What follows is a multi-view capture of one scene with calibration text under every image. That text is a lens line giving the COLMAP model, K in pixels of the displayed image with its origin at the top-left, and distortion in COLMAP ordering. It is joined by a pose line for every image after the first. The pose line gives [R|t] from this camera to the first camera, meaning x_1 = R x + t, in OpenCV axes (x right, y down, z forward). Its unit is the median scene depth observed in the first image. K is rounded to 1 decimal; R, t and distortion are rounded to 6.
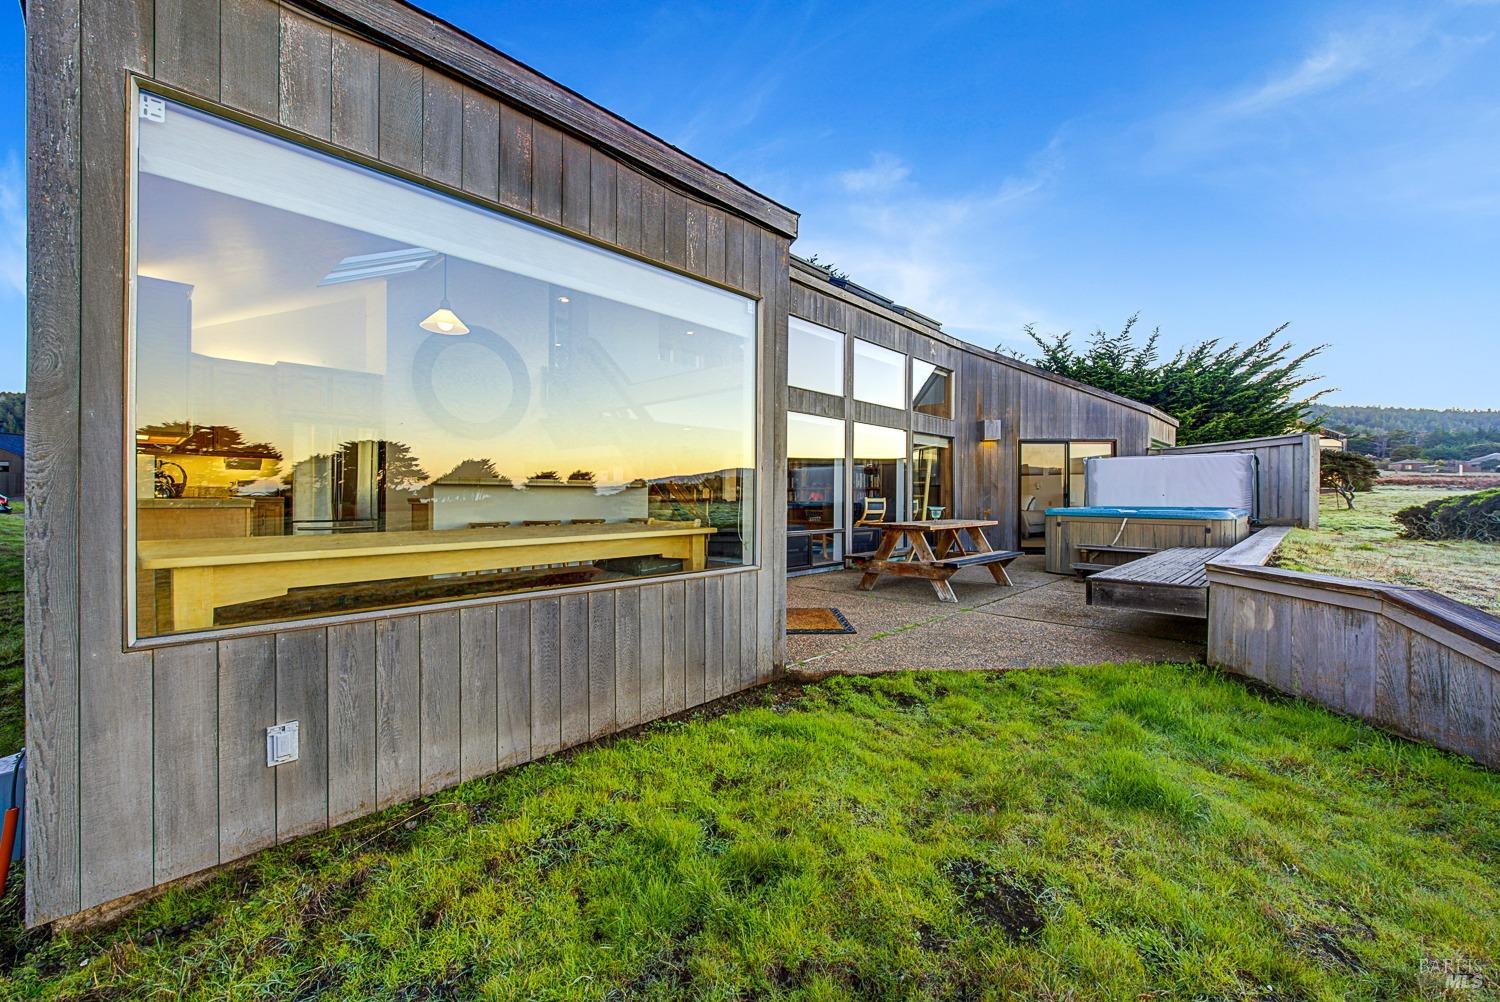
lens RADIAL K [[611.6, 0, 723.7], [0, 611.6, 487.8], [0, 0, 1]] dist [-0.014356, -0.000948]
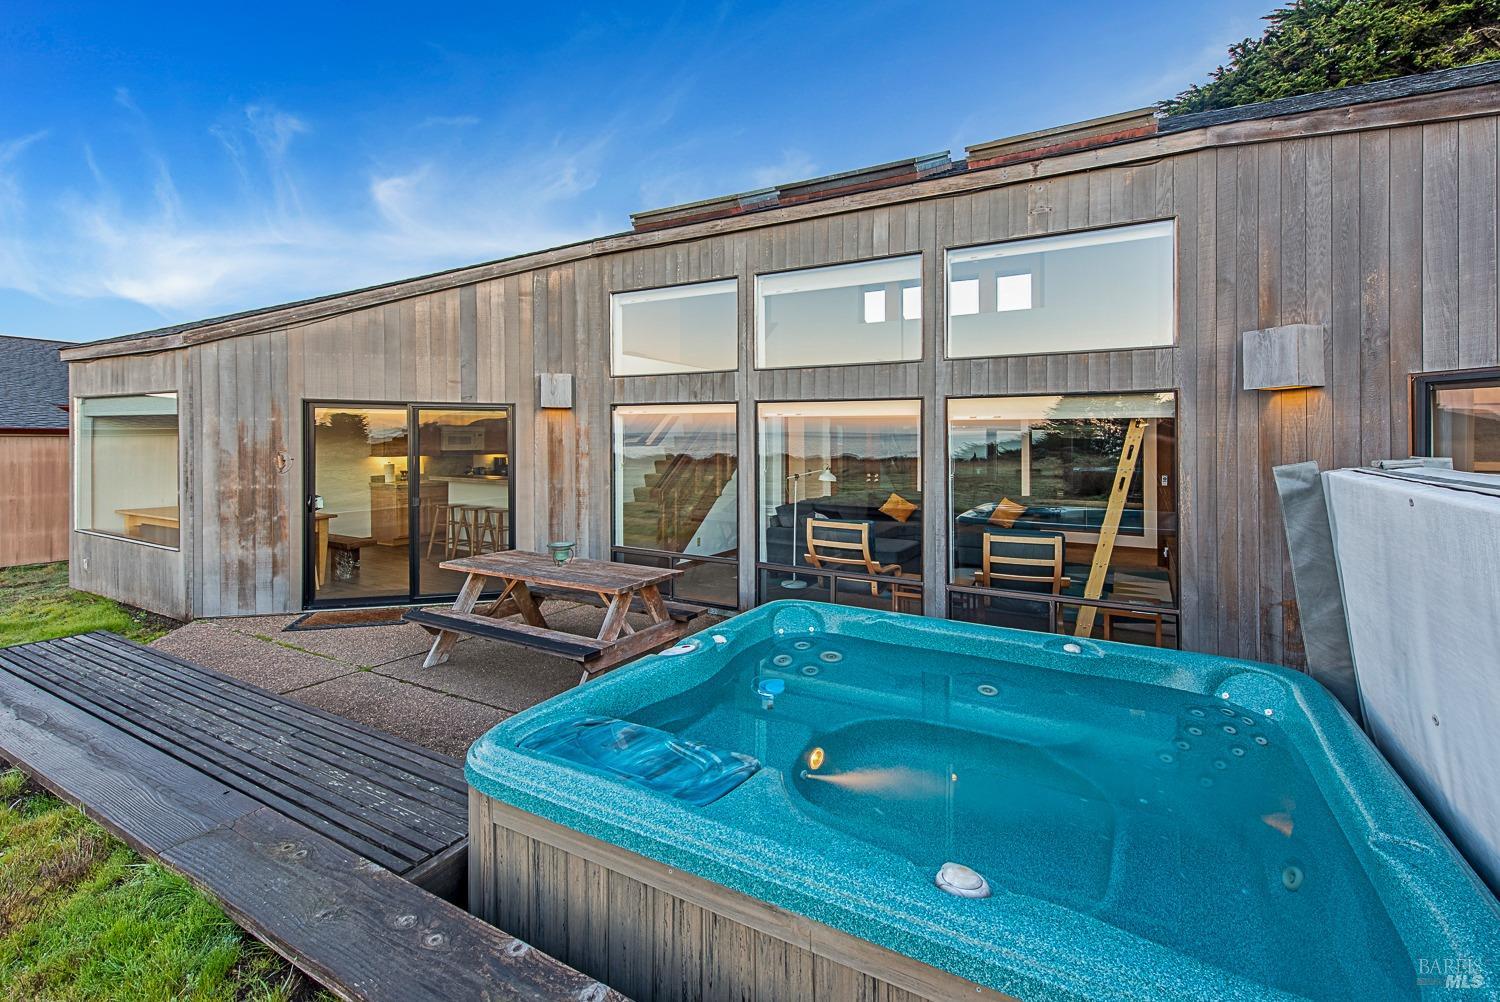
lens RADIAL K [[647.9, 0, 805.7], [0, 647.9, 446.5], [0, 0, 1]] dist [0.011097, -0.000389]
pose [[0.278634, 0.009615, -0.960349, 0.860322], [0.004678, 0.999924, 0.011369, -0.064590], [0.960386, -0.007661, 0.278568, 0.807520]]
